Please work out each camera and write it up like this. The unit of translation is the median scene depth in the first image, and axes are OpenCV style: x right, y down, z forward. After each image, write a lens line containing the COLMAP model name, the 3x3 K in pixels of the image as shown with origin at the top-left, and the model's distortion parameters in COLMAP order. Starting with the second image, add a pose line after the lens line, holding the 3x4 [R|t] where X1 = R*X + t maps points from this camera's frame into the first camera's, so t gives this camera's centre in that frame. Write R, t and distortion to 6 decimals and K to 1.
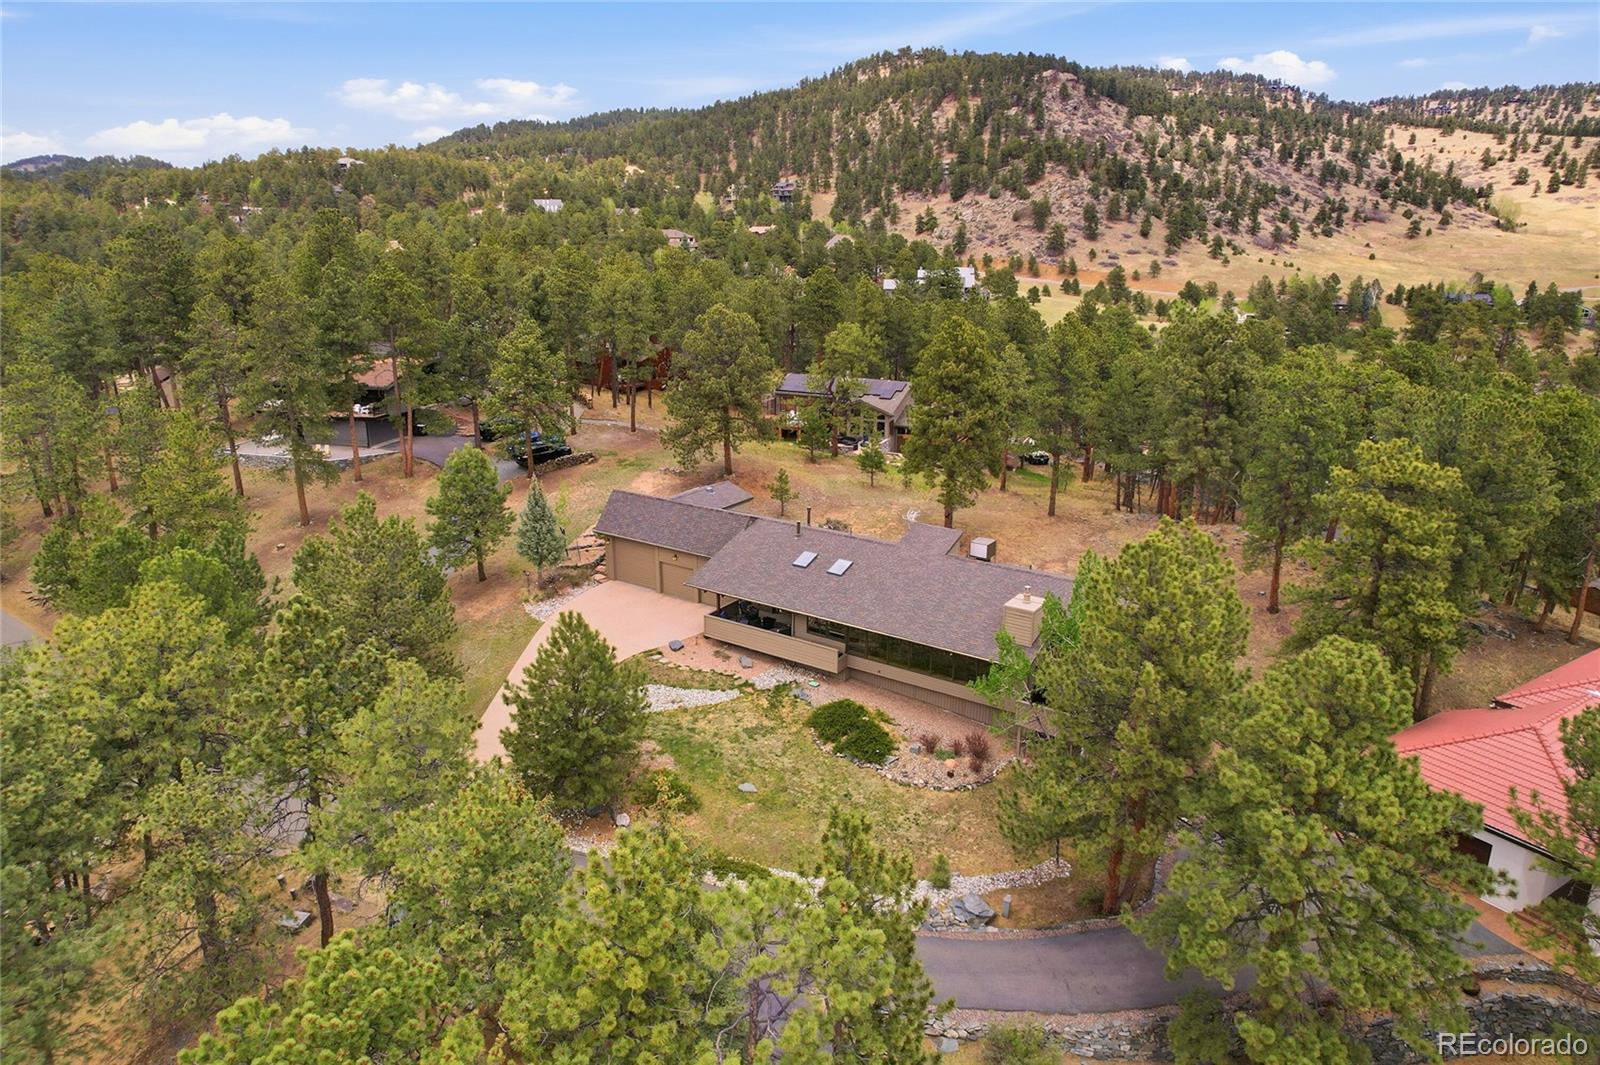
lens RADIAL K [[1002.3, 0, 796.9], [0, 1002.3, 532.6], [0, 0, 1]] dist [-0.009870, 0.023615]
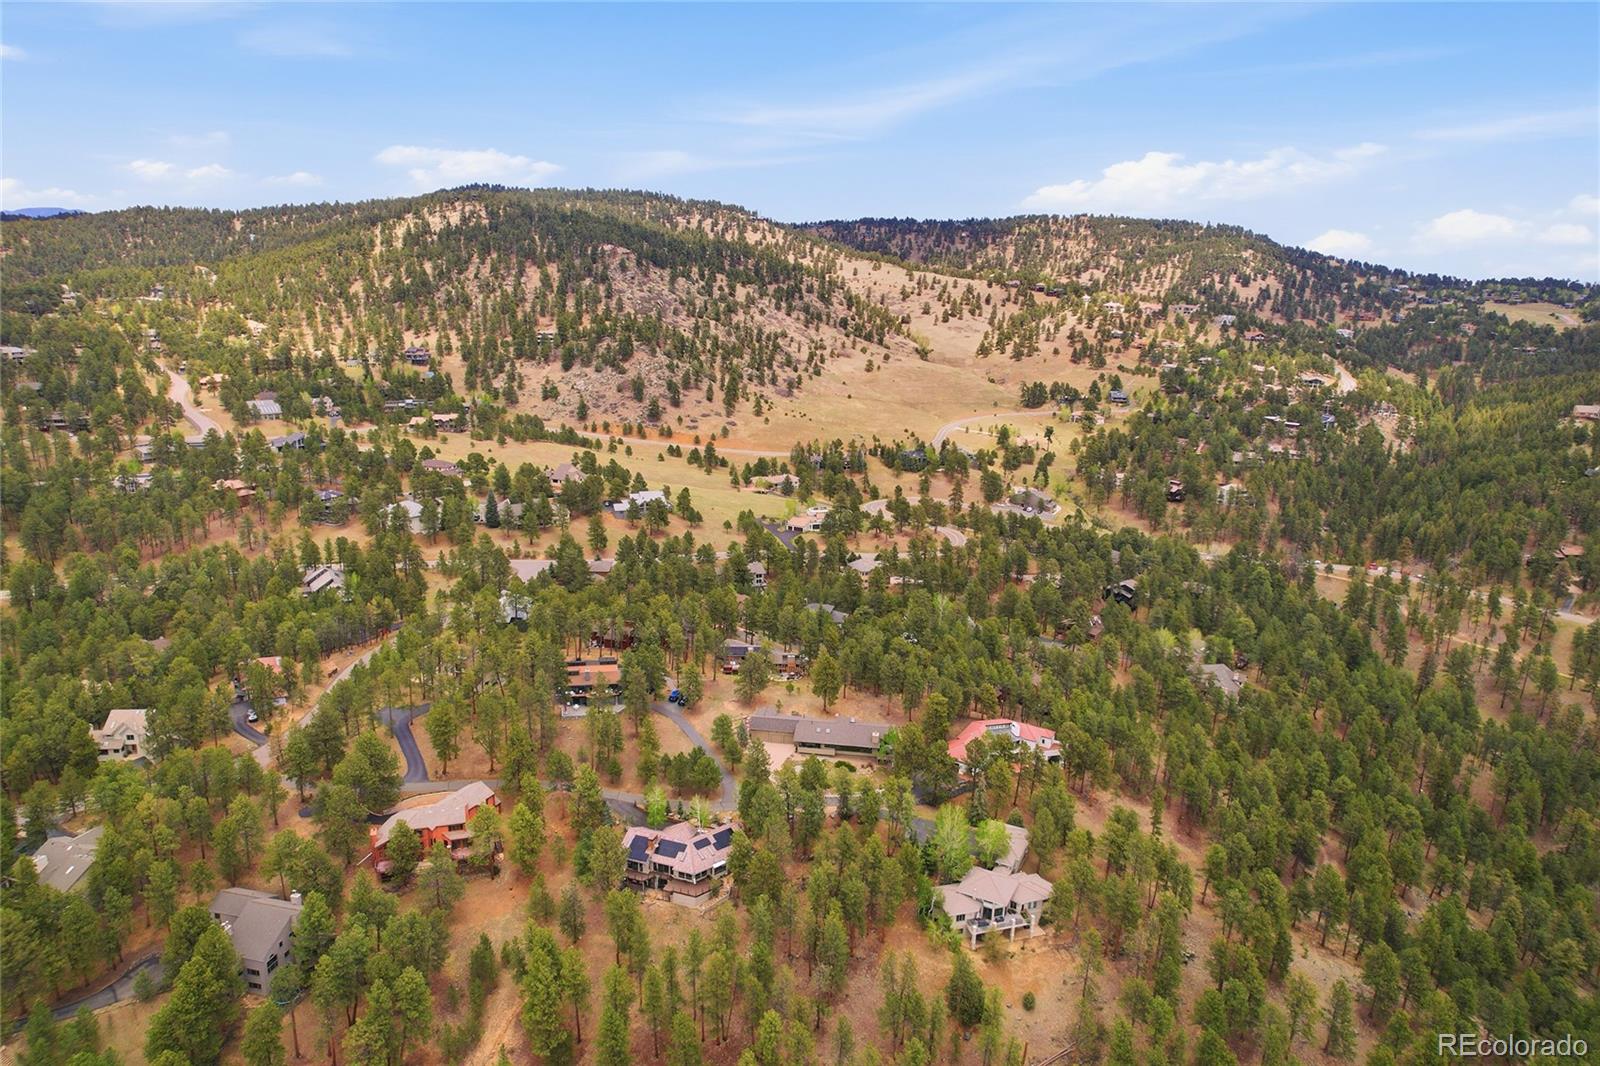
lens RADIAL K [[1002.3, 0, 799.8], [0, 1002.3, 537.1], [0, 0, 1]] dist [-0.009870, 0.023615]
pose [[0.886424, -0.087000, 0.454624, -0.145528], [0.106138, 0.994211, -0.016688, -0.055061], [-0.450540, 0.063046, 0.890527, -0.213542]]
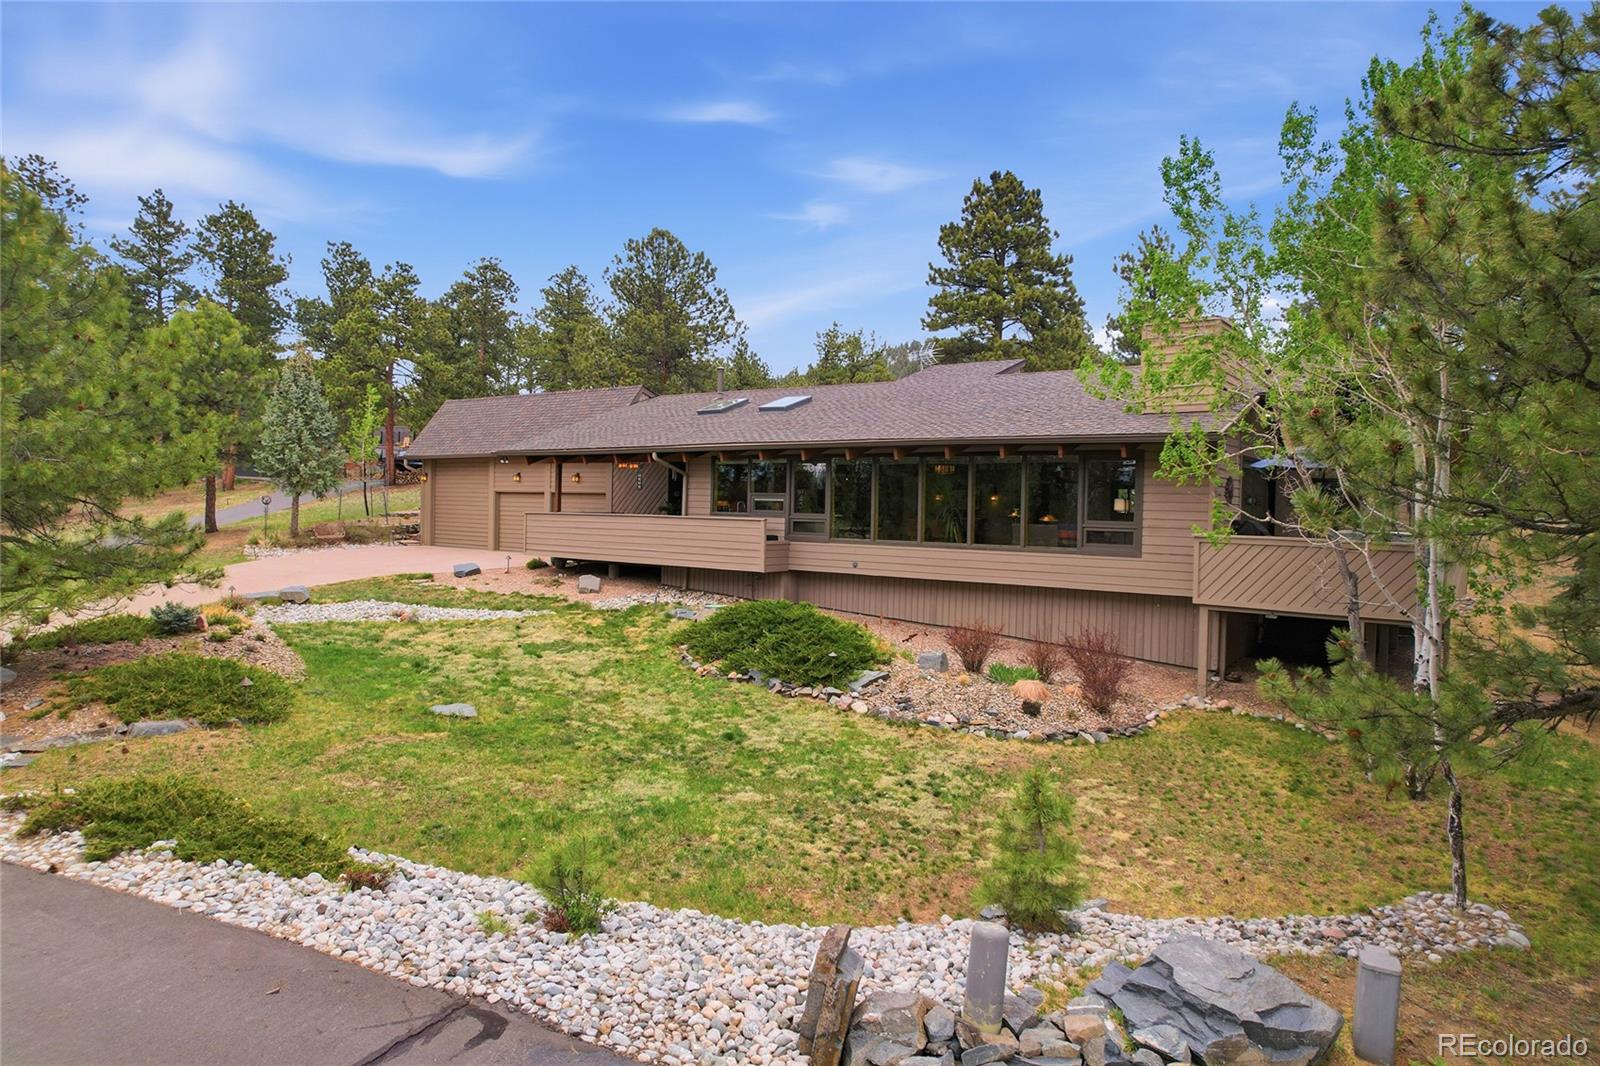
lens RADIAL K [[1002.3, 0, 795.4], [0, 1002.3, 534.9], [0, 0, 1]] dist [-0.009870, 0.023615]
pose [[0.999358, 0.014525, -0.032738, 0.004650], [-0.022158, 0.968880, -0.246536, 0.015874], [0.028139, 0.247104, 0.968580, 0.037019]]
